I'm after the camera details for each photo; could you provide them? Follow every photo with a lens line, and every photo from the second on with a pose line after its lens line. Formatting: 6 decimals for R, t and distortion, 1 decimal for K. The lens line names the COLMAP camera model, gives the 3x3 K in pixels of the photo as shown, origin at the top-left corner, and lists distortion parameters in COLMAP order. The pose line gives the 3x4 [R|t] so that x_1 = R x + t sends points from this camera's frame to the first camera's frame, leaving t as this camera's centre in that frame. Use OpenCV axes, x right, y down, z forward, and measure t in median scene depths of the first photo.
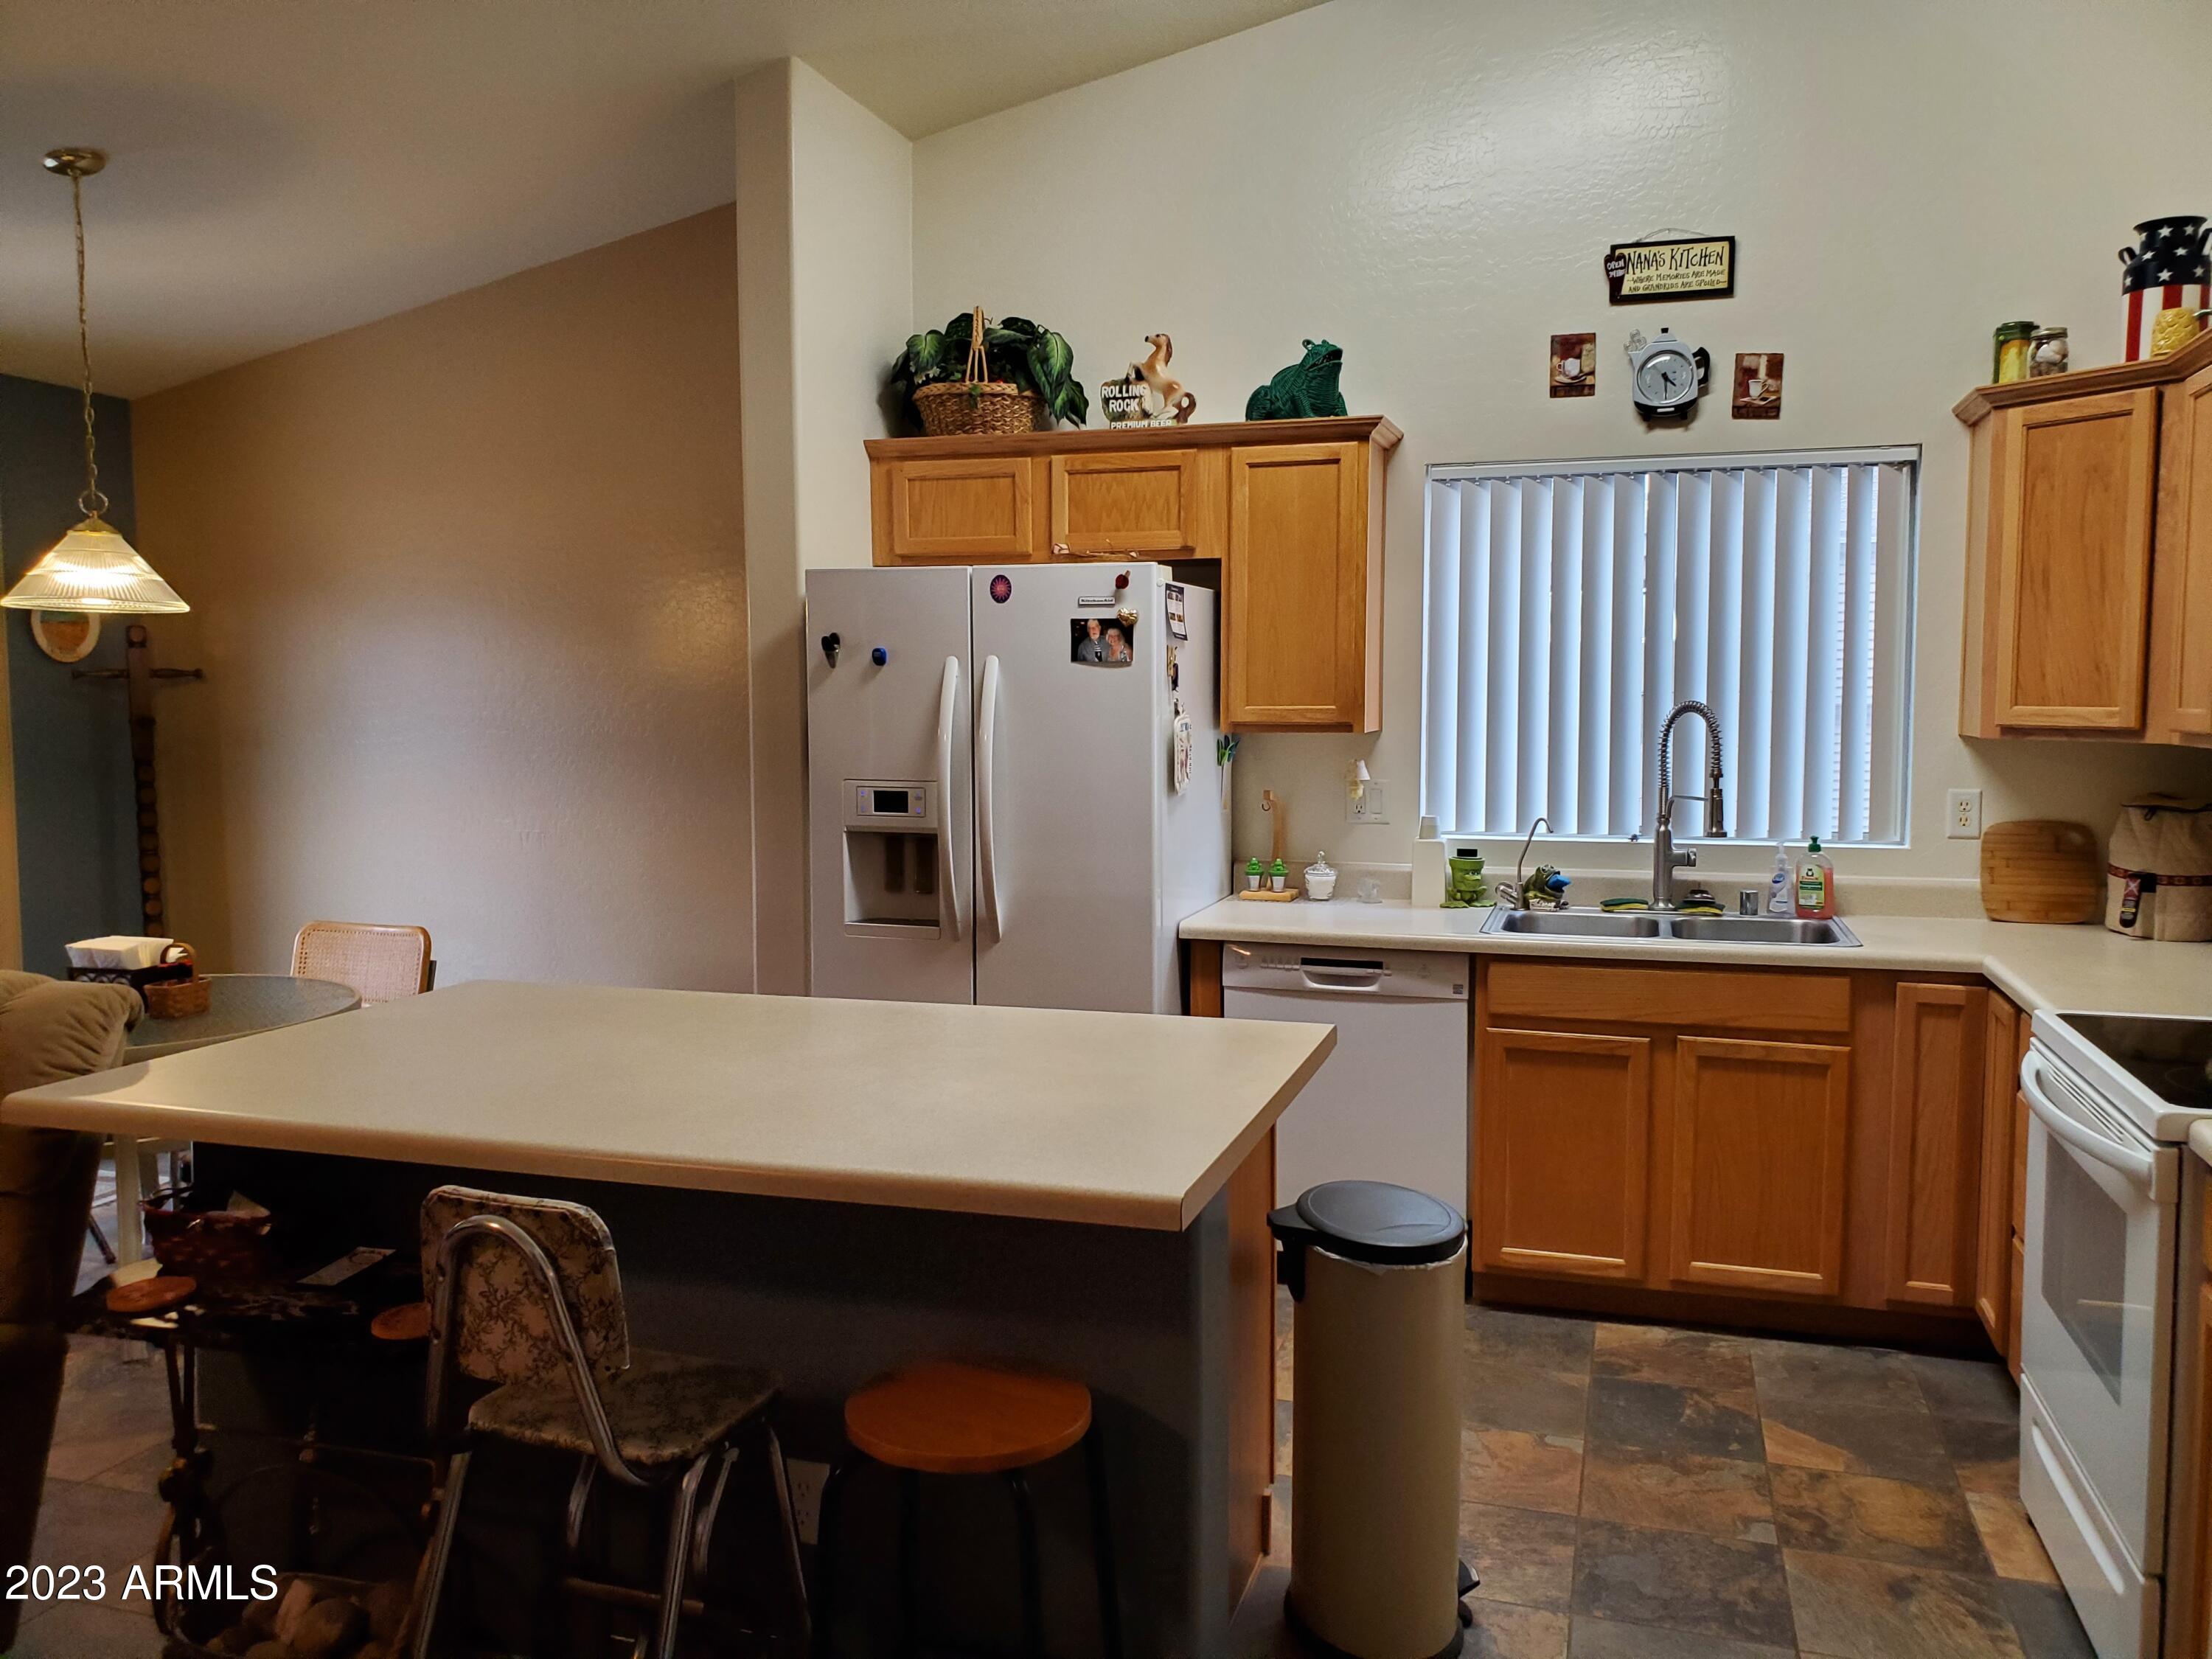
lens RADIAL K [[1724.4, 0, 1115.4], [0, 1724.4, 830.7], [0, 0, 1]] dist [0.004247, 0.039959]
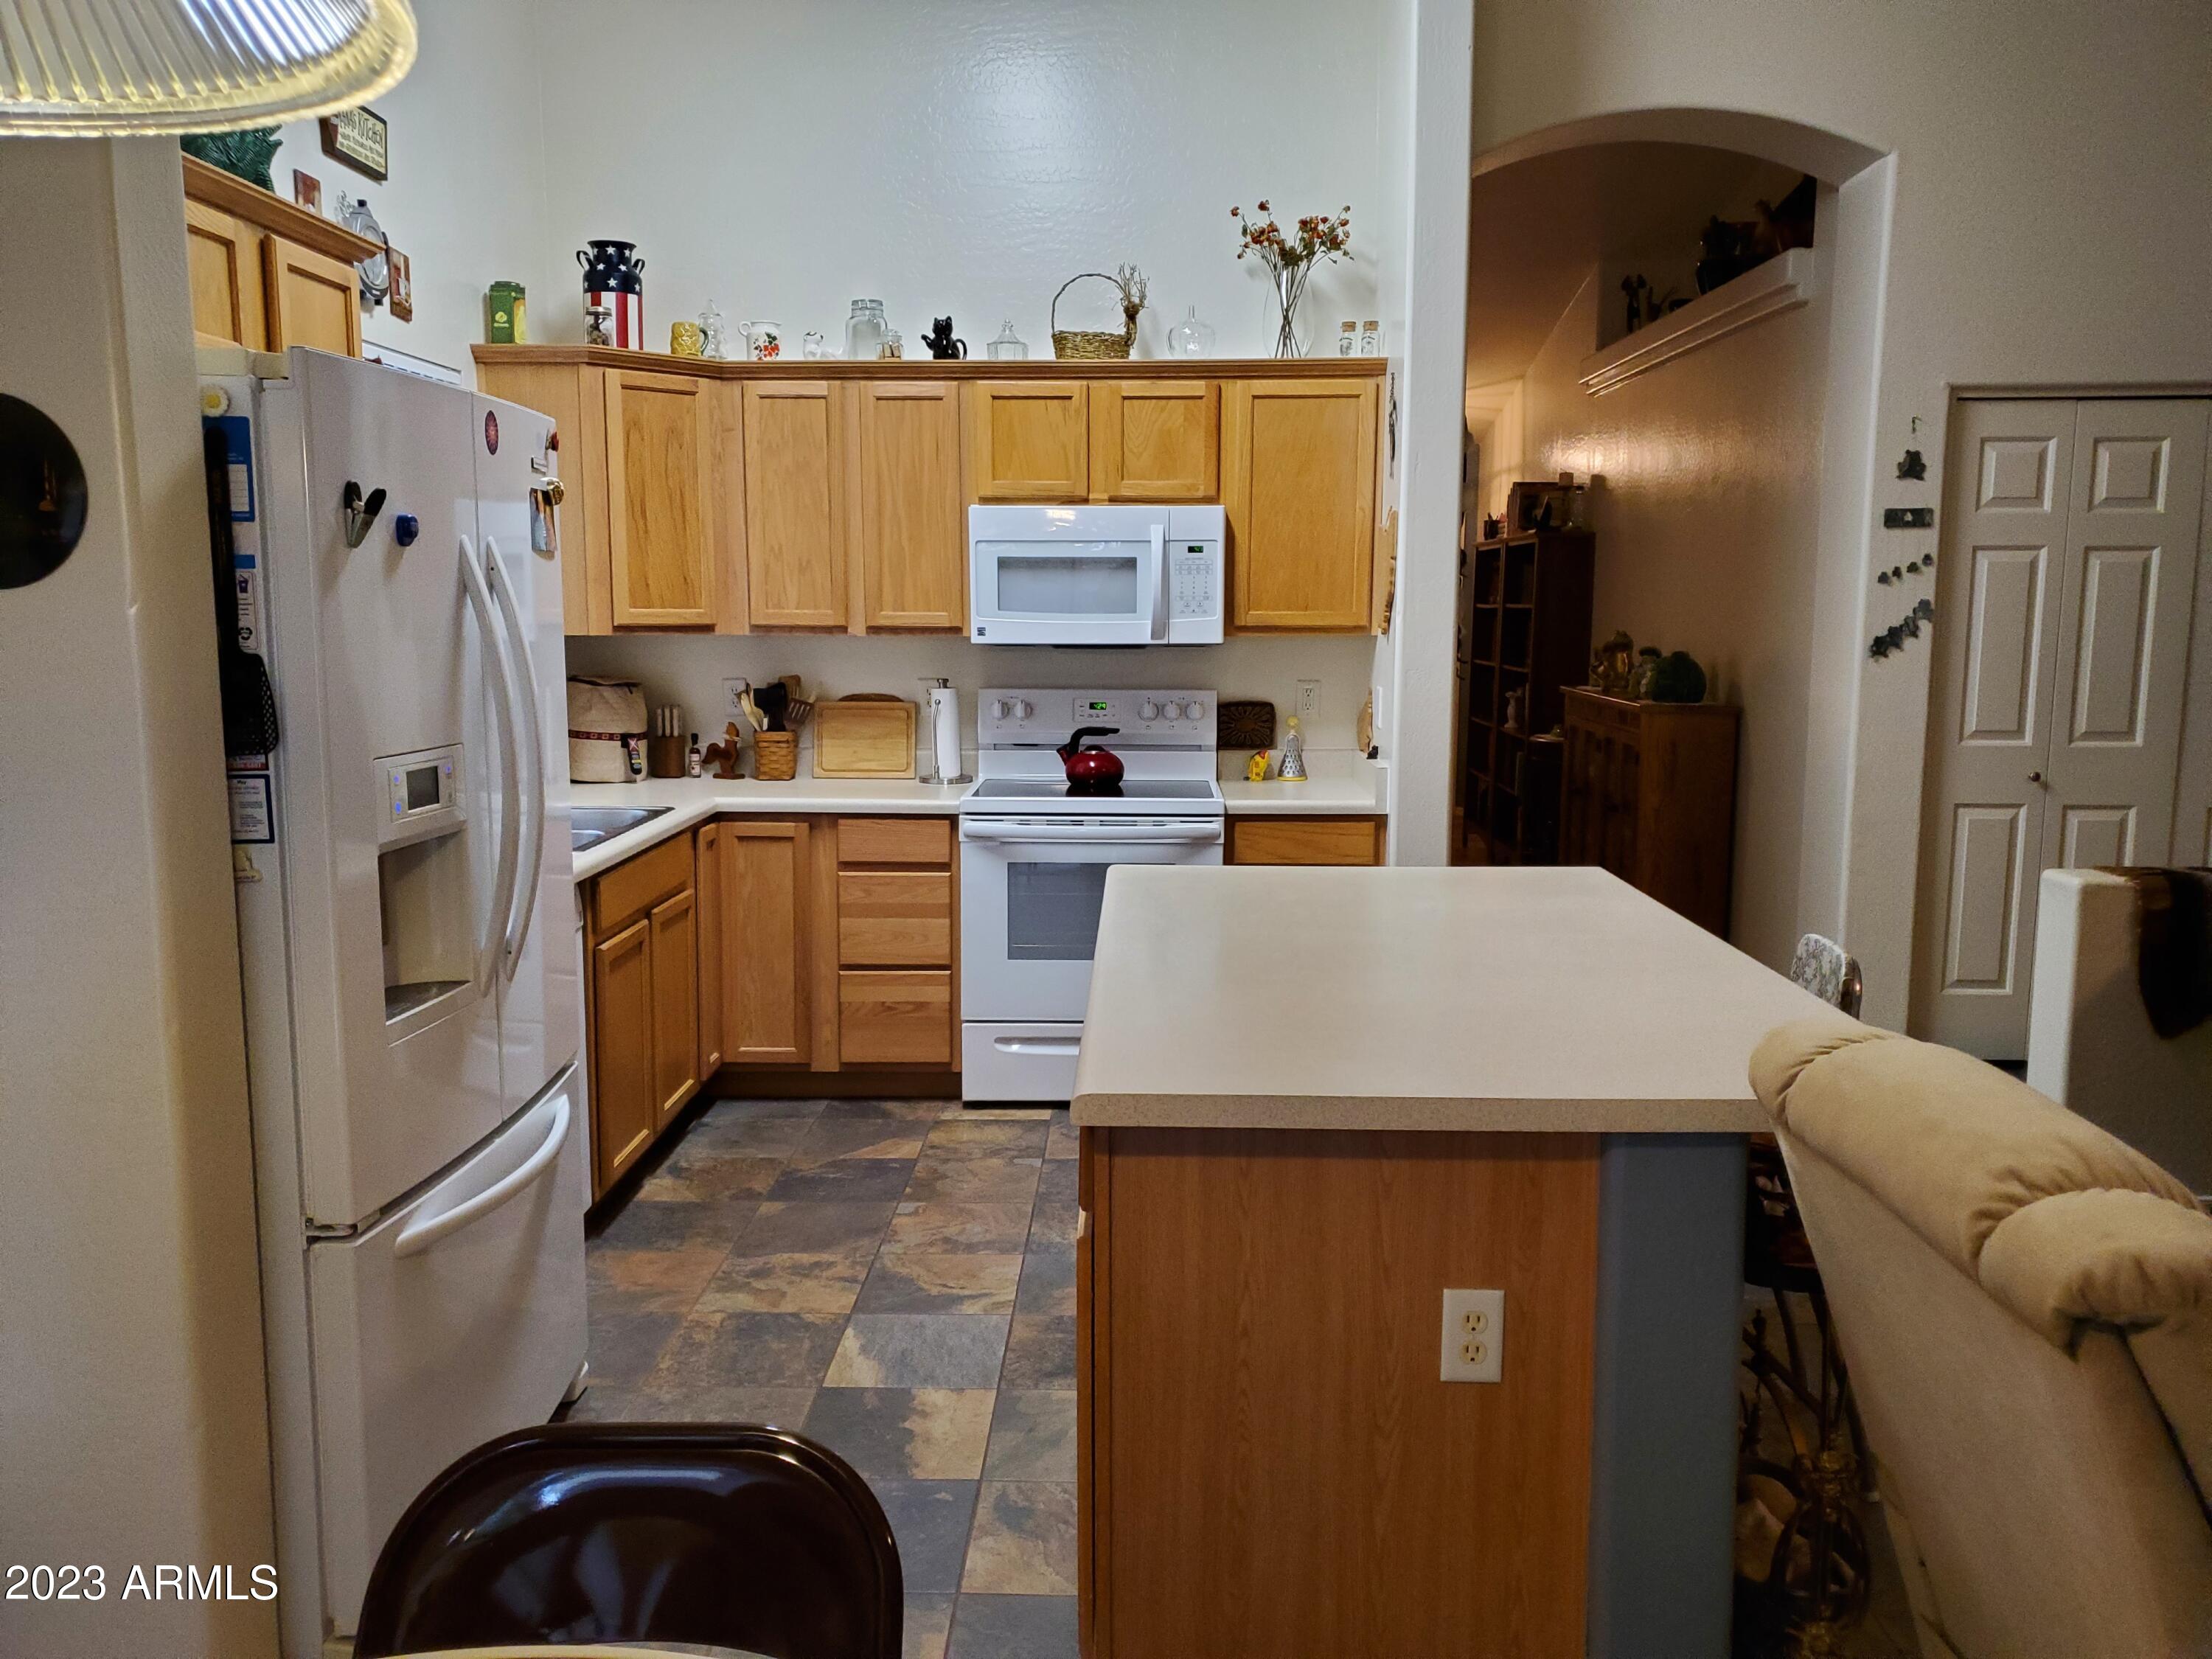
lens RADIAL K [[1724.4, 0, 1115.4], [0, 1724.4, 830.7], [0, 0, 1]] dist [0.004247, 0.039959]
pose [[-0.273635, -0.125695, 0.953585, -0.840459], [0.084301, 0.984475, 0.153957, -0.079364], [-0.958132, 0.122516, -0.258790, 1.046768]]
